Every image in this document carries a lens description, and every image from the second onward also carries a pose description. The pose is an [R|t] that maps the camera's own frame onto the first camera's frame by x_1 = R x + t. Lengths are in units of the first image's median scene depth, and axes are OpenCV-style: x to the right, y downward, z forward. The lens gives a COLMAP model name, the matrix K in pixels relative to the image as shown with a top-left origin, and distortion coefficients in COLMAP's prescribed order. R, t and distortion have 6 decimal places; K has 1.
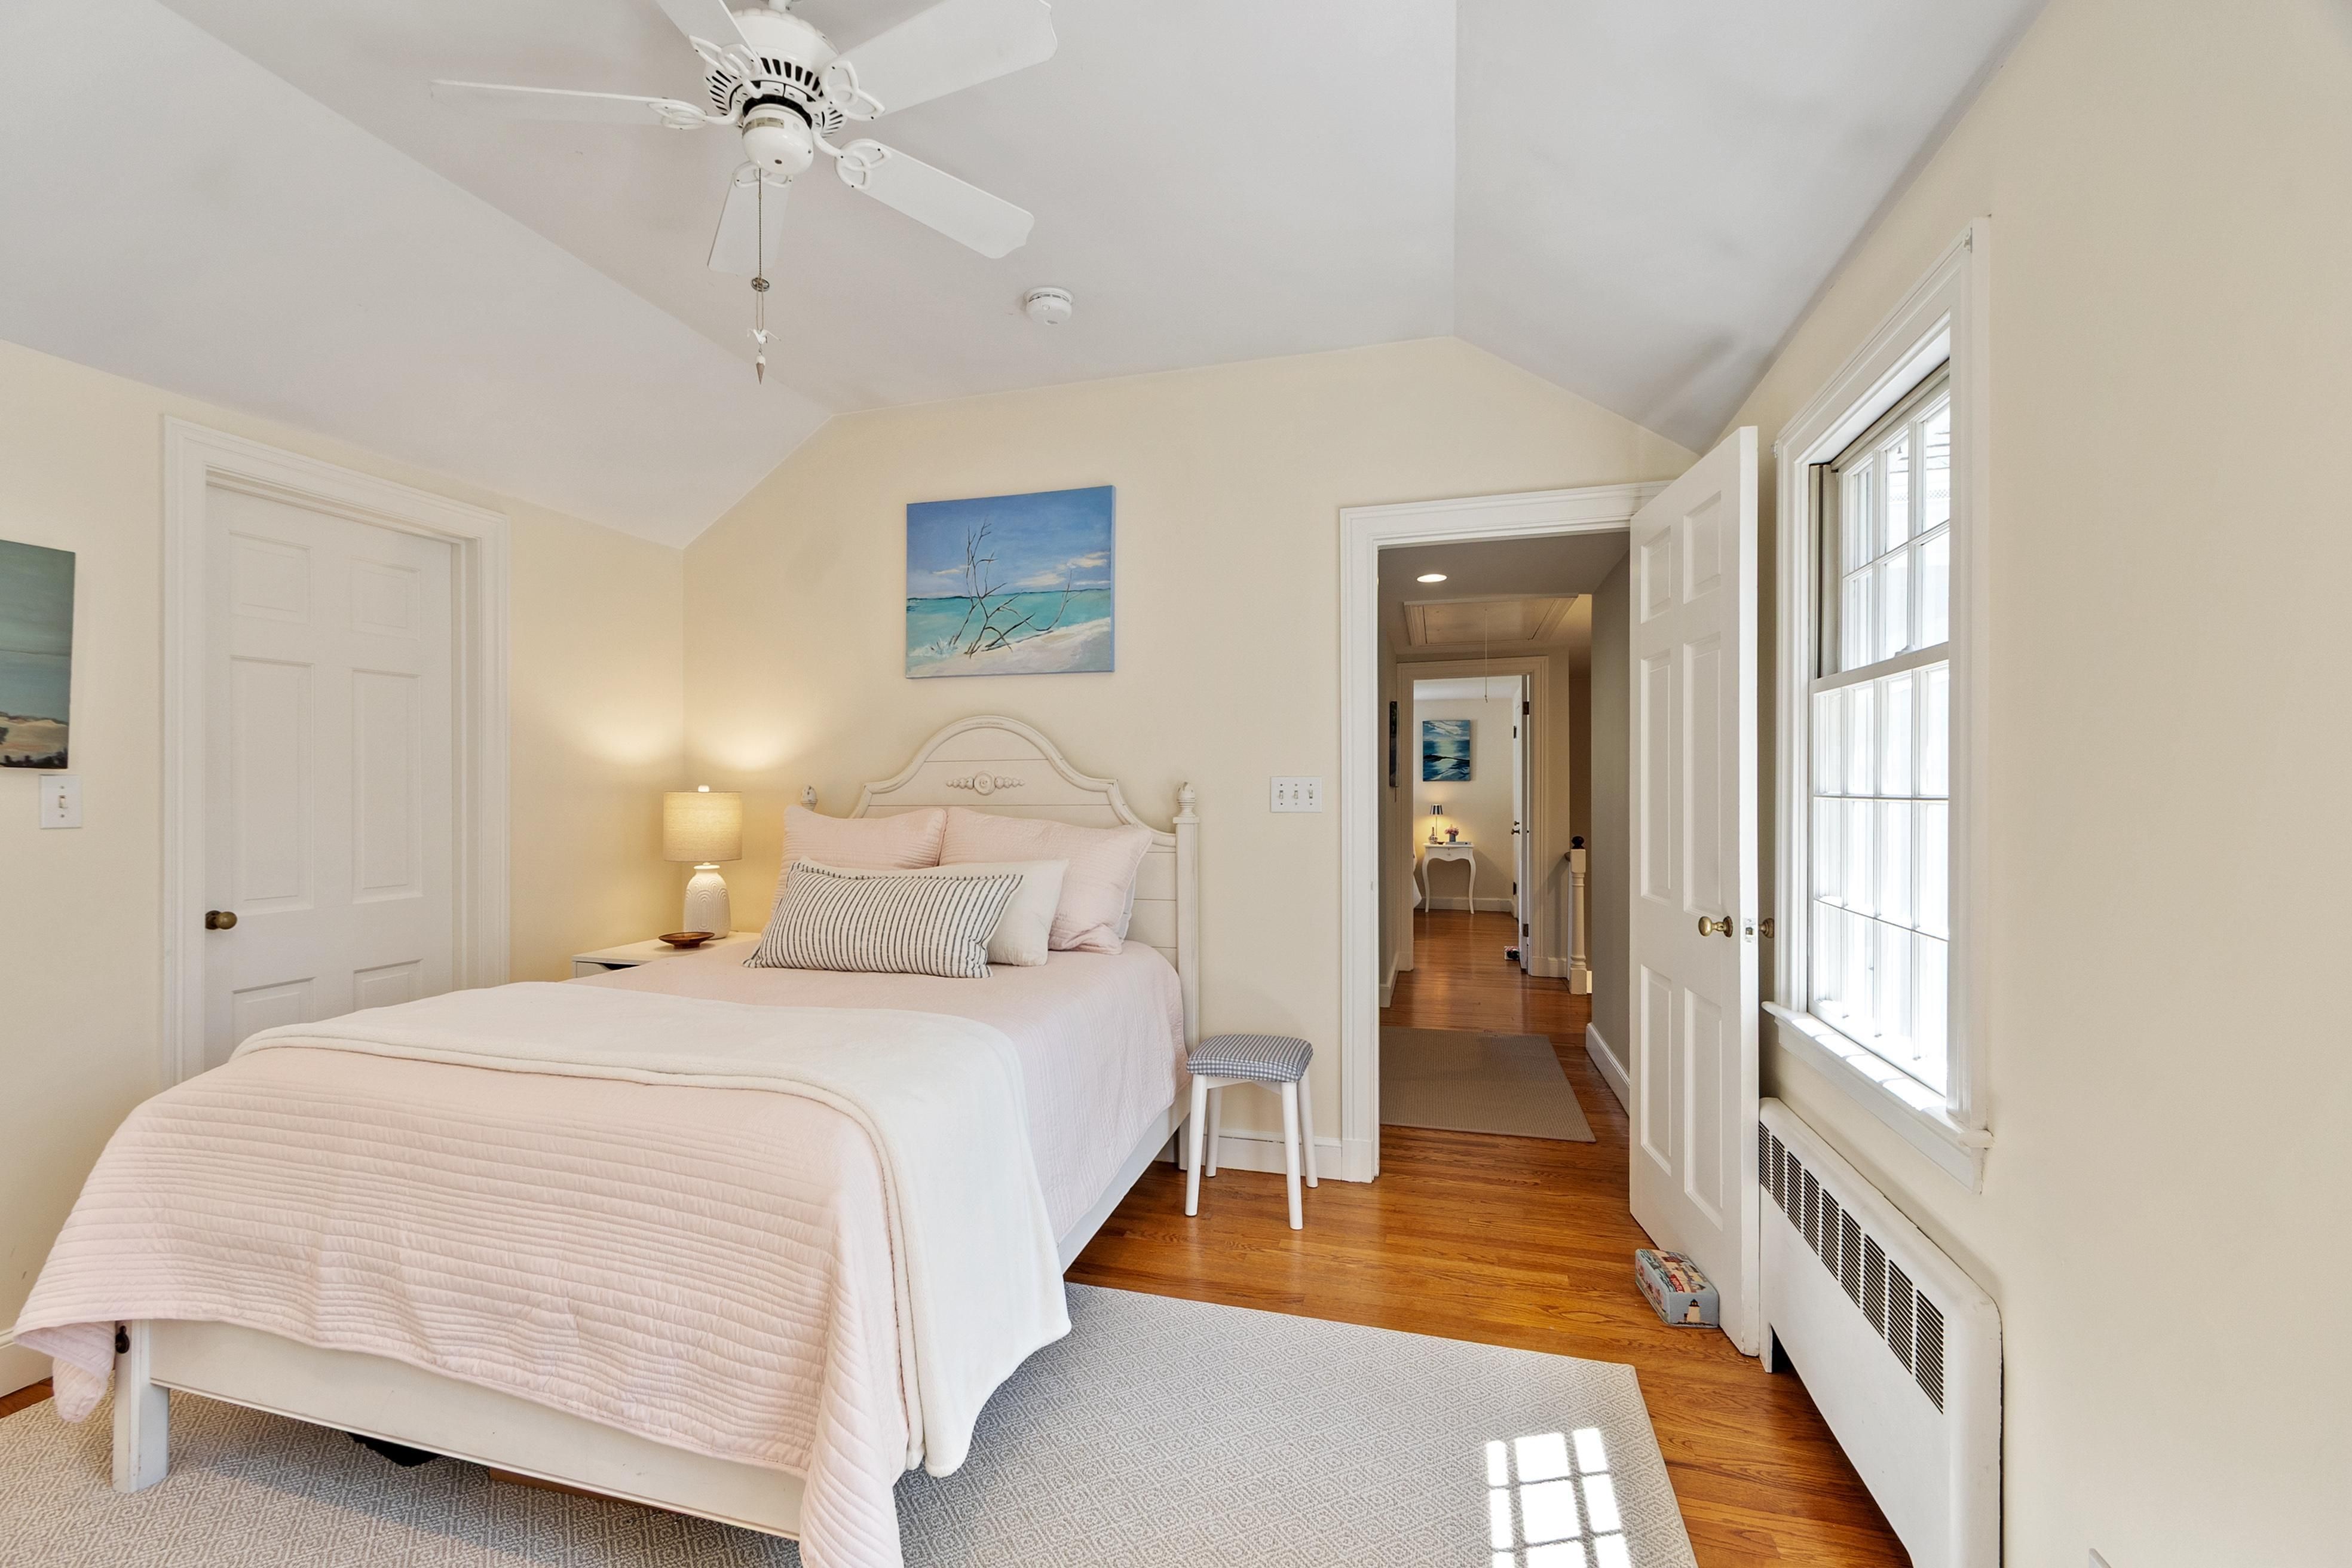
lens RADIAL K [[1031.3, 0, 1119.1], [0, 1031.3, 803.0], [0, 0, 1]] dist [0.003095, -0.000196]
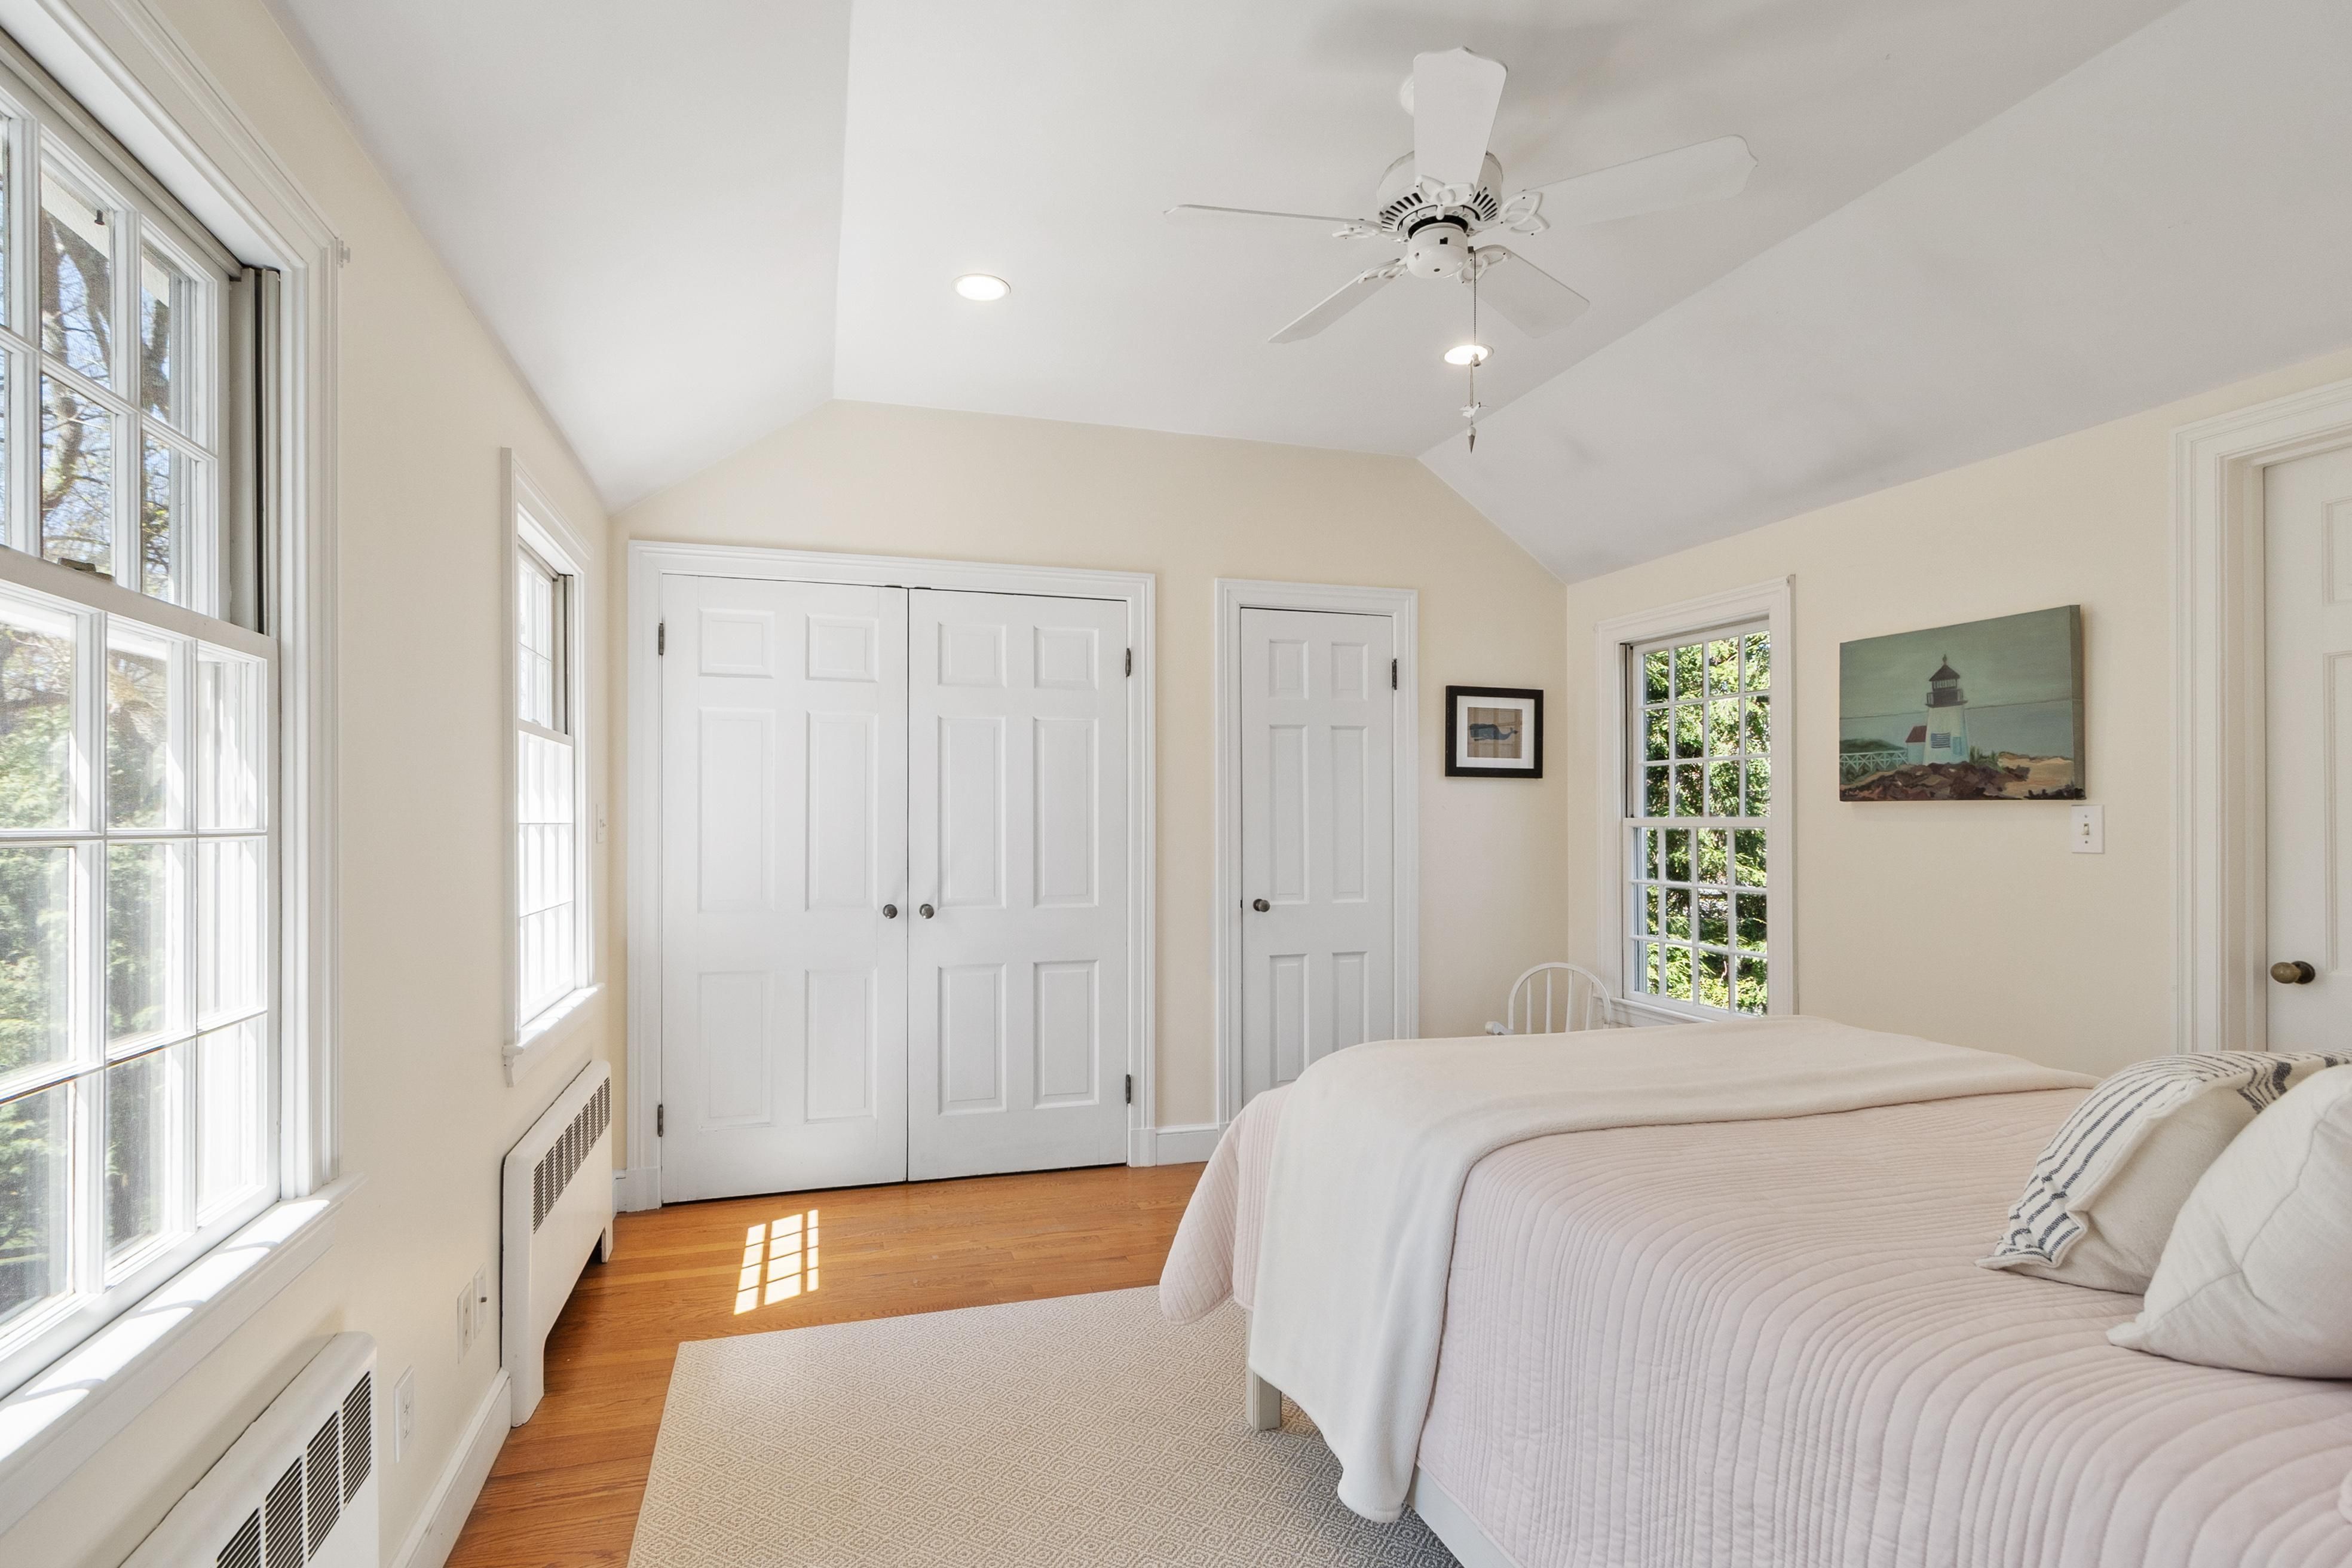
lens RADIAL K [[1108.6, 0, 1141.9], [0, 1108.6, 799.1], [0, 0, 1]] dist [-0.002970, -0.000350]
pose [[-0.823278, -0.002997, -0.567630, 0.498130], [-0.001627, 0.999994, -0.002920, -0.029816], [0.567636, -0.001480, -0.823278, 1.456959]]
